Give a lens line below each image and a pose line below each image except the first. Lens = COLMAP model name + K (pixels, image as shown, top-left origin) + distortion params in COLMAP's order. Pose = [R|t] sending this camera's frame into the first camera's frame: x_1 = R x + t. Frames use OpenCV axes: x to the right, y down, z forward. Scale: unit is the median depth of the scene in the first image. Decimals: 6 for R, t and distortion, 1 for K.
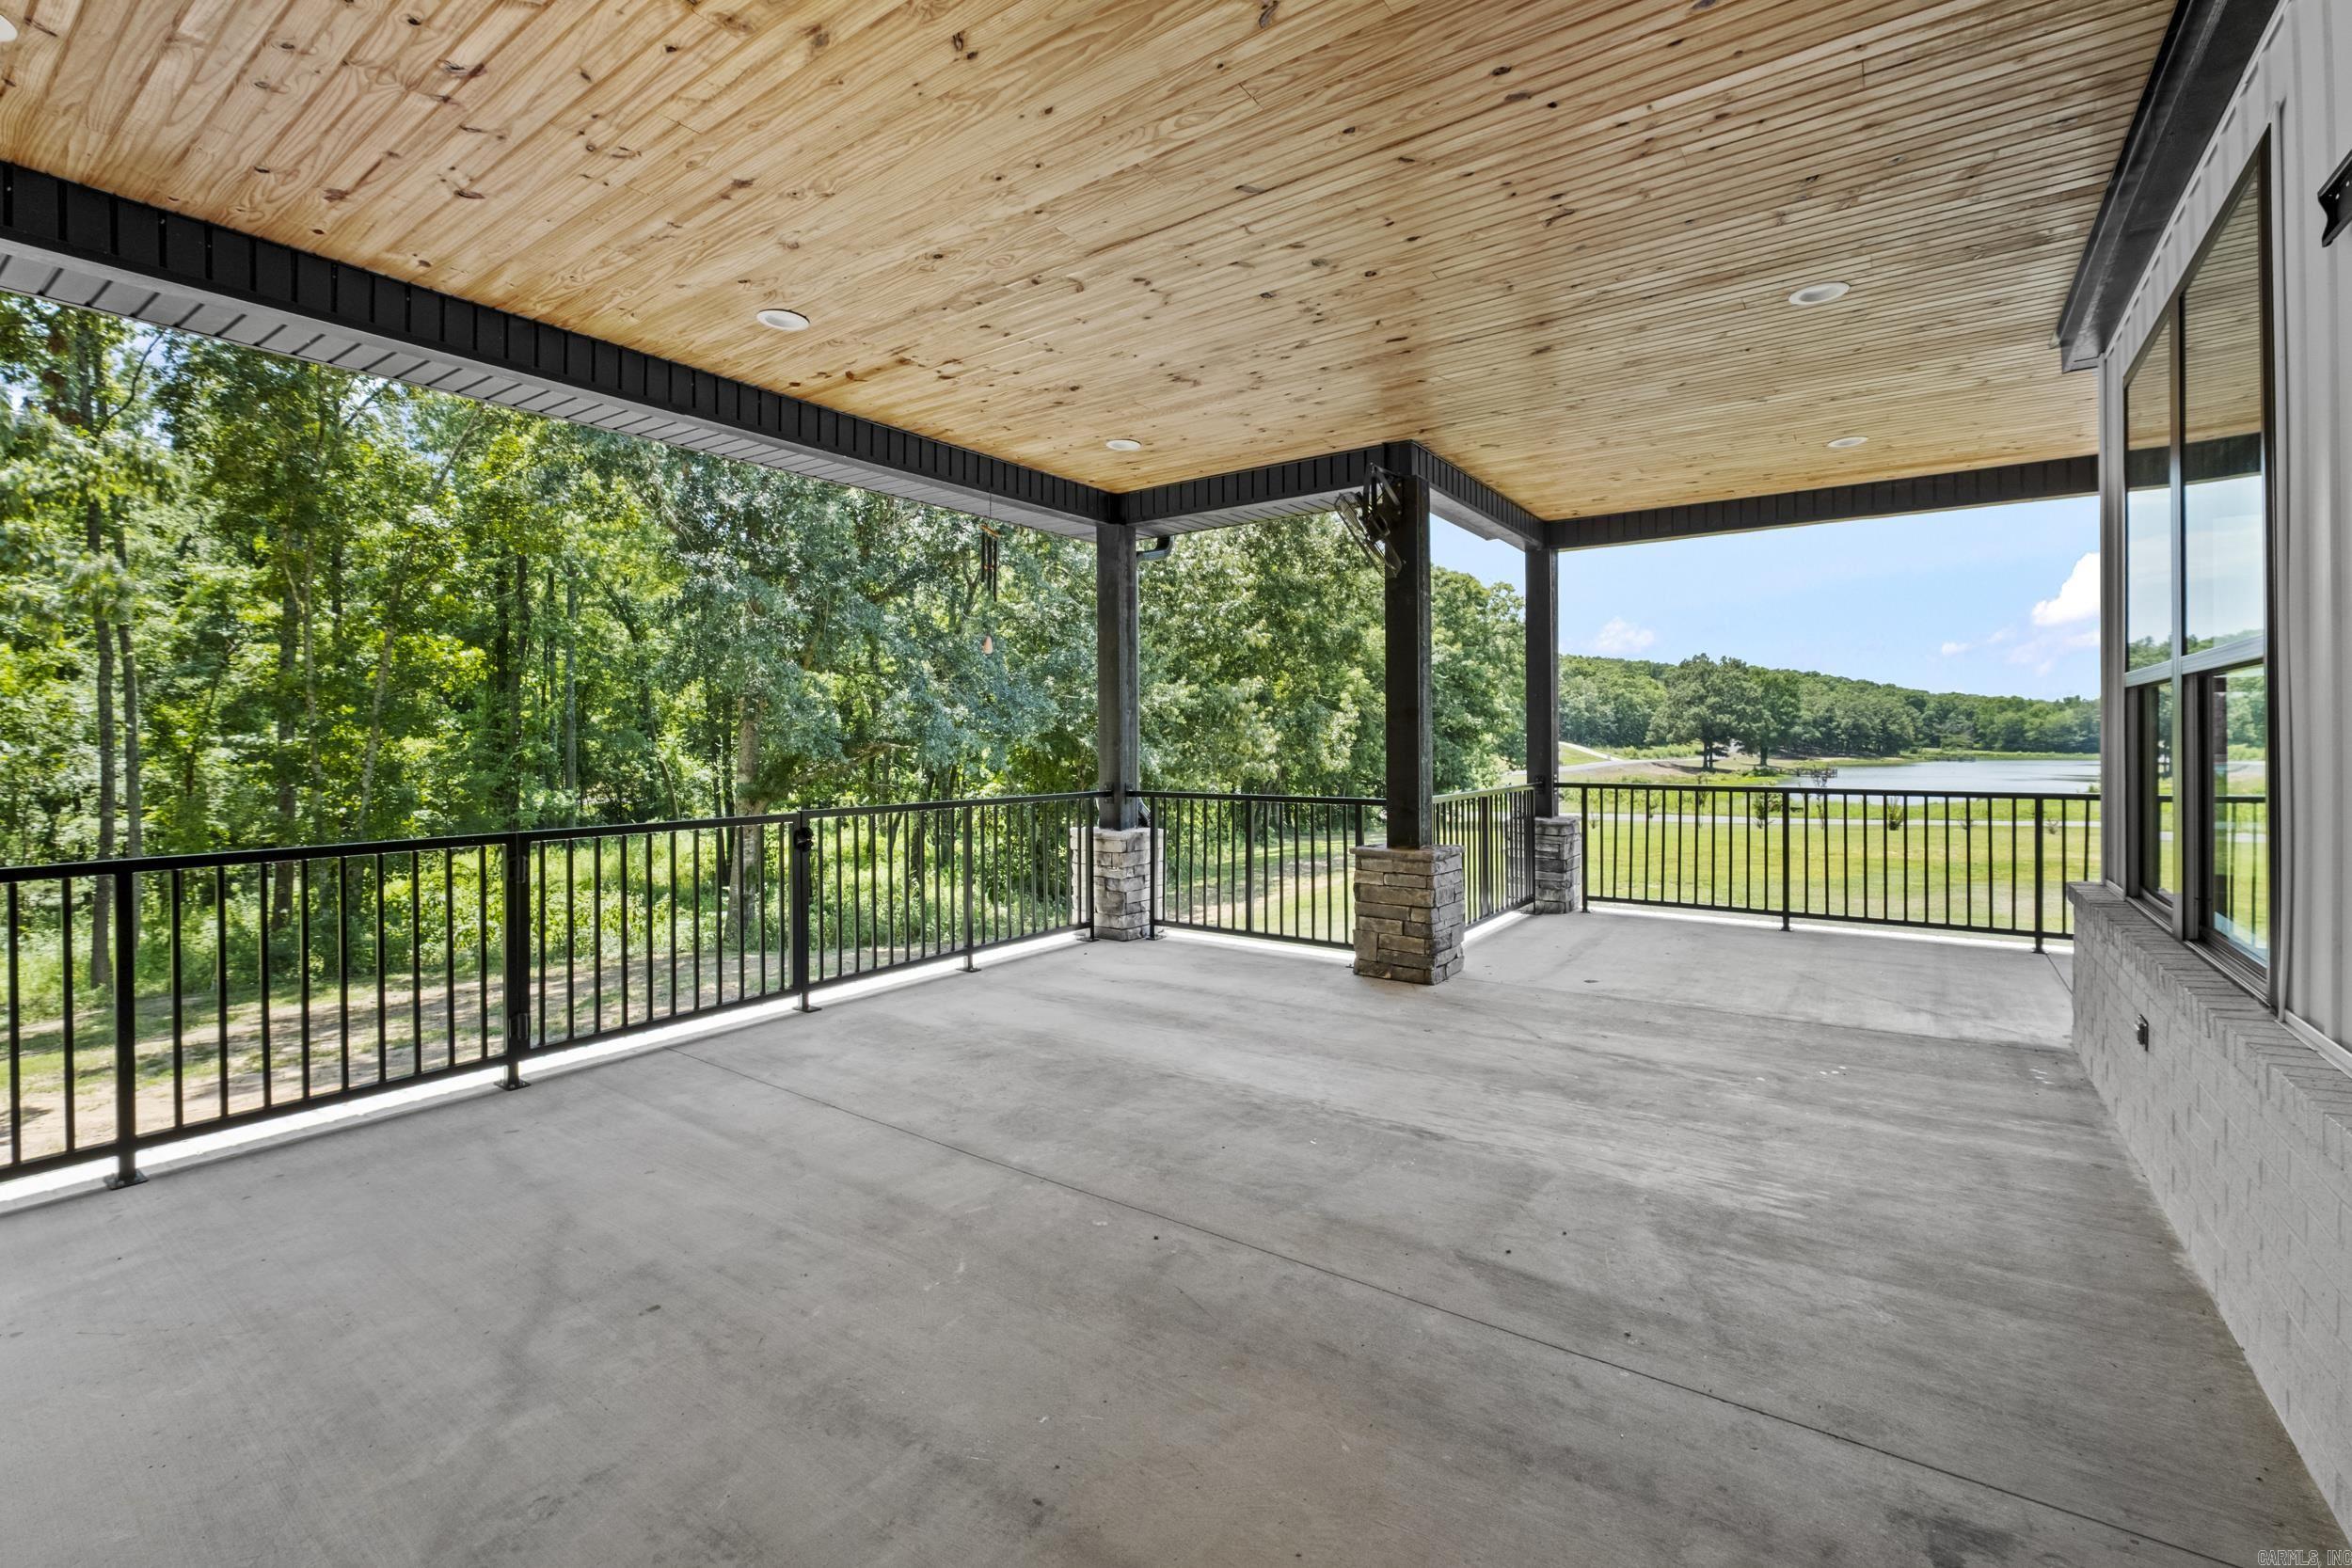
lens RADIAL K [[1015.6, 0, 1145.3], [0, 1015.6, 739.9], [0, 0, 1]] dist [0.006970, 0.001421]
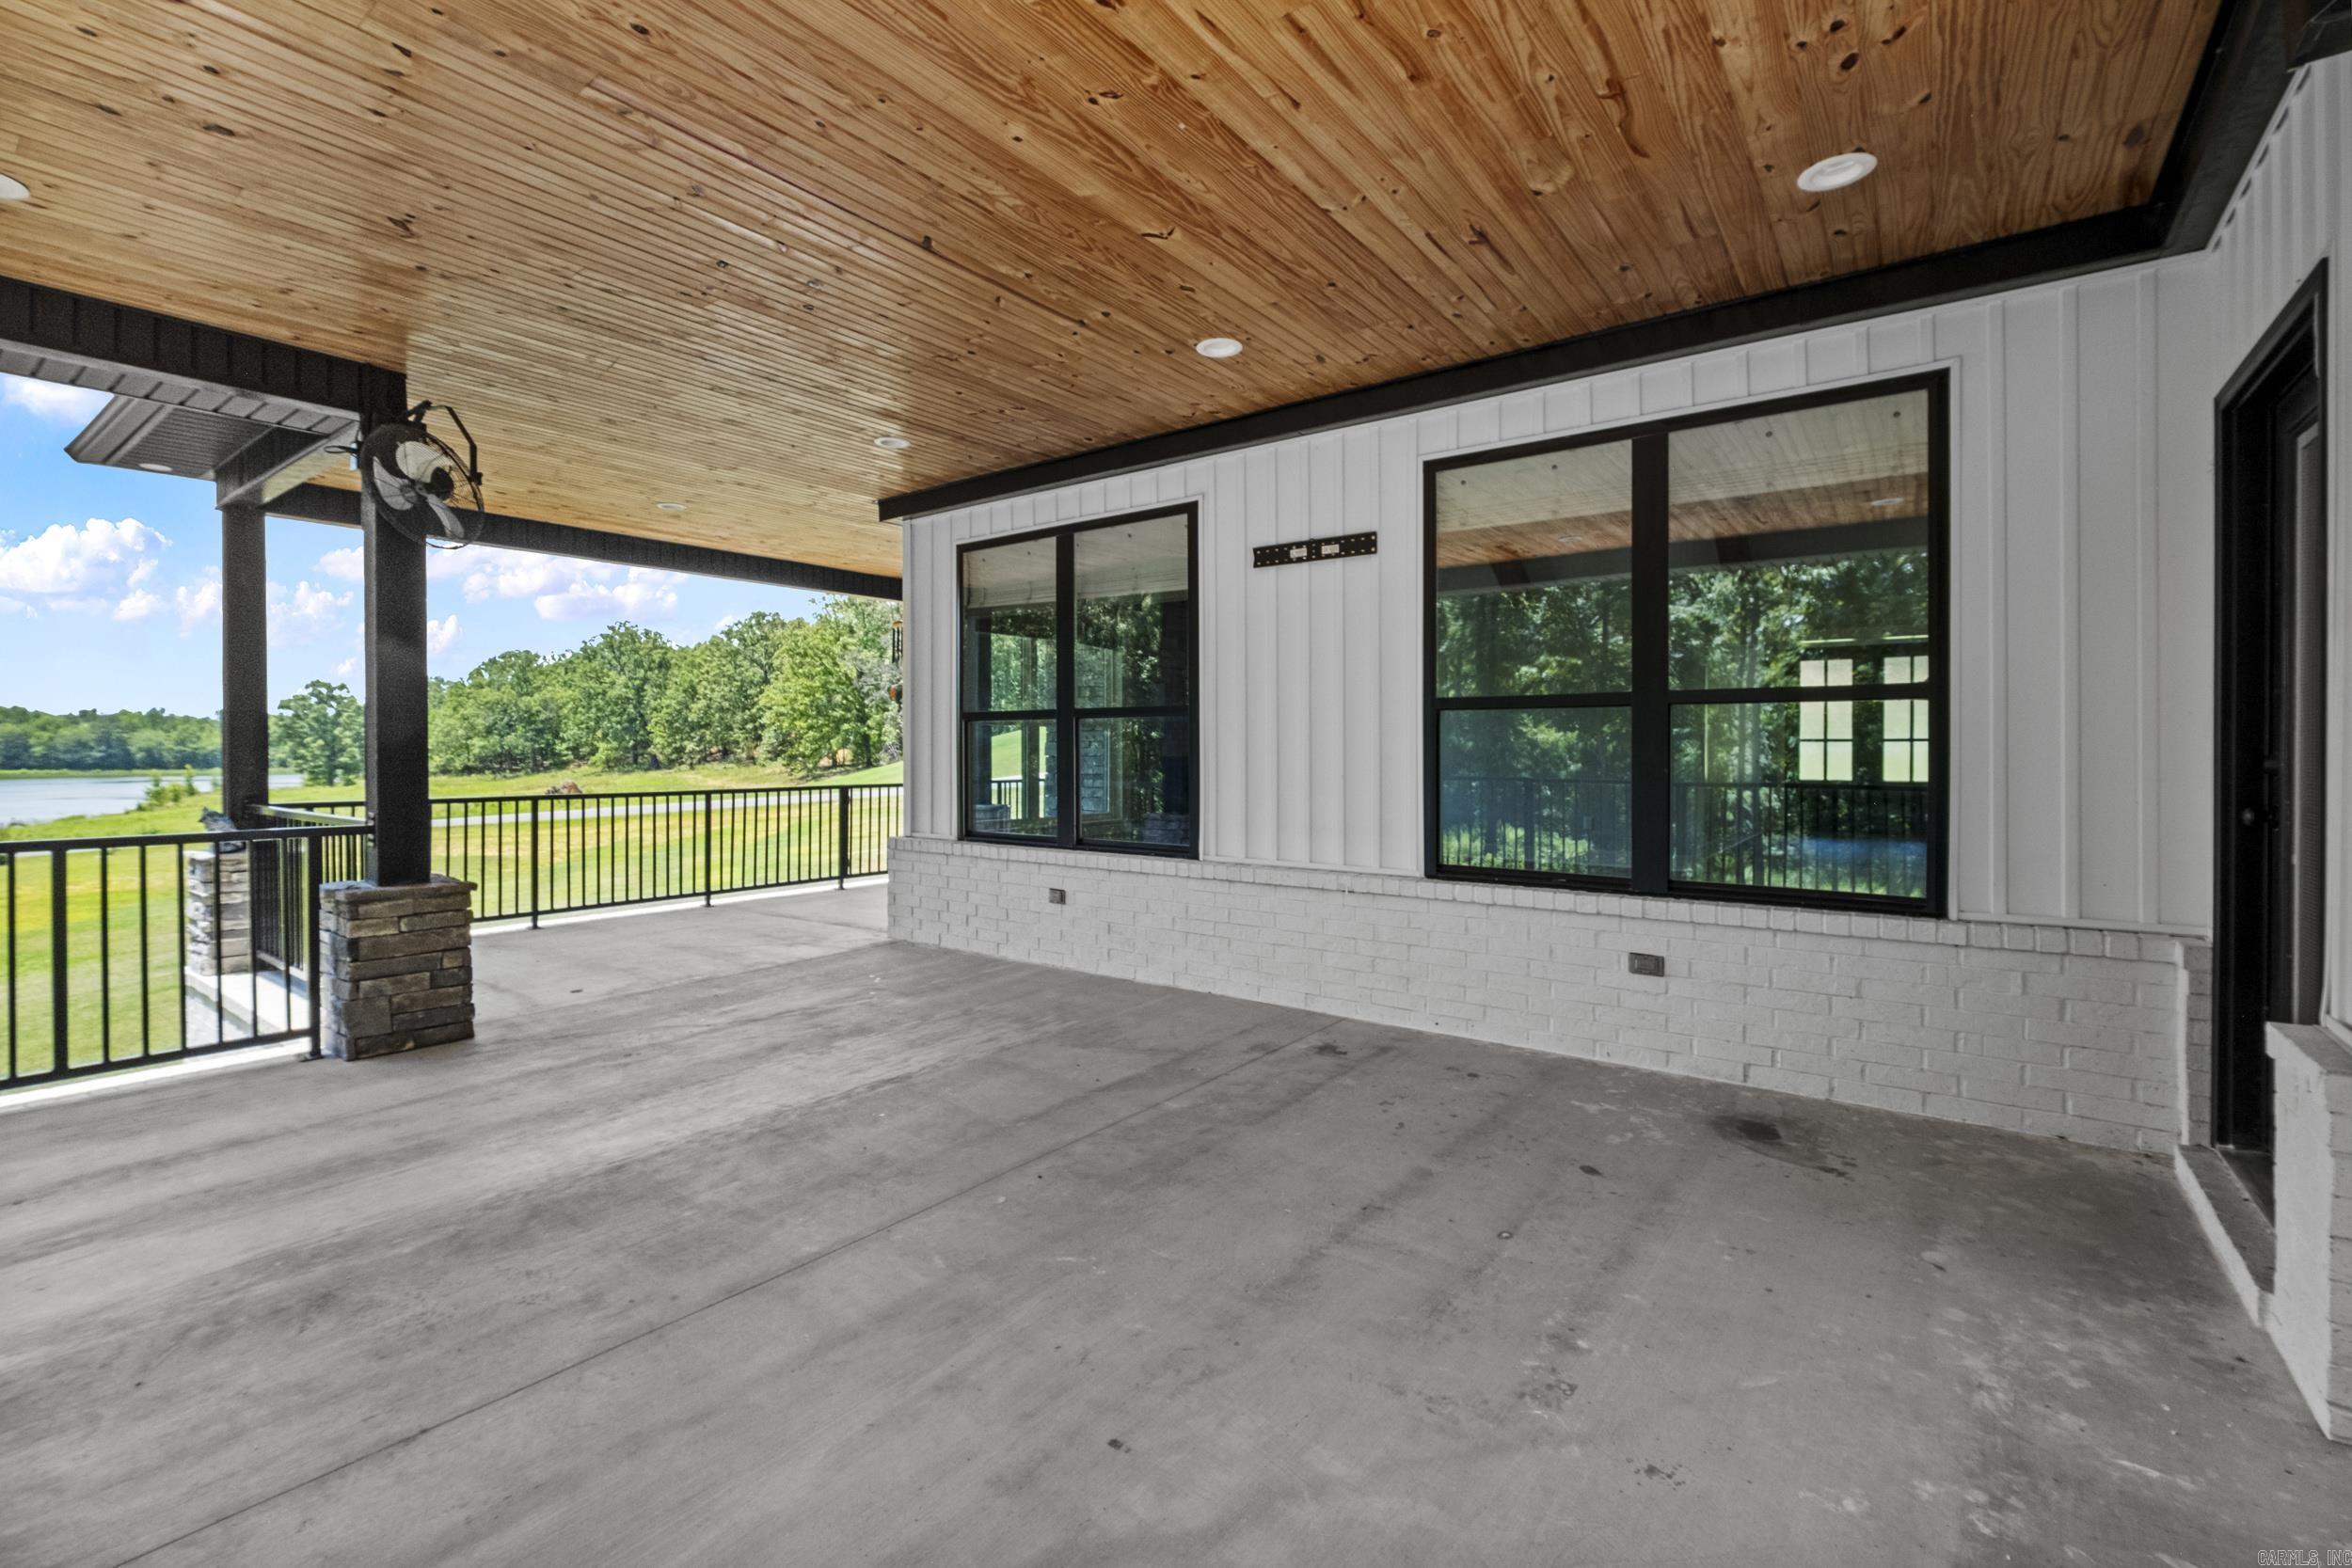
lens RADIAL K [[1015.6, 0, 1159.4], [0, 1015.6, 766.8], [0, 0, 1]] dist [0.006970, 0.001421]
pose [[0.023730, -0.006967, 0.999694, -0.884838], [-0.003287, 0.999970, 0.007047, 0.014001], [-0.999713, -0.003453, 0.023707, 0.656865]]
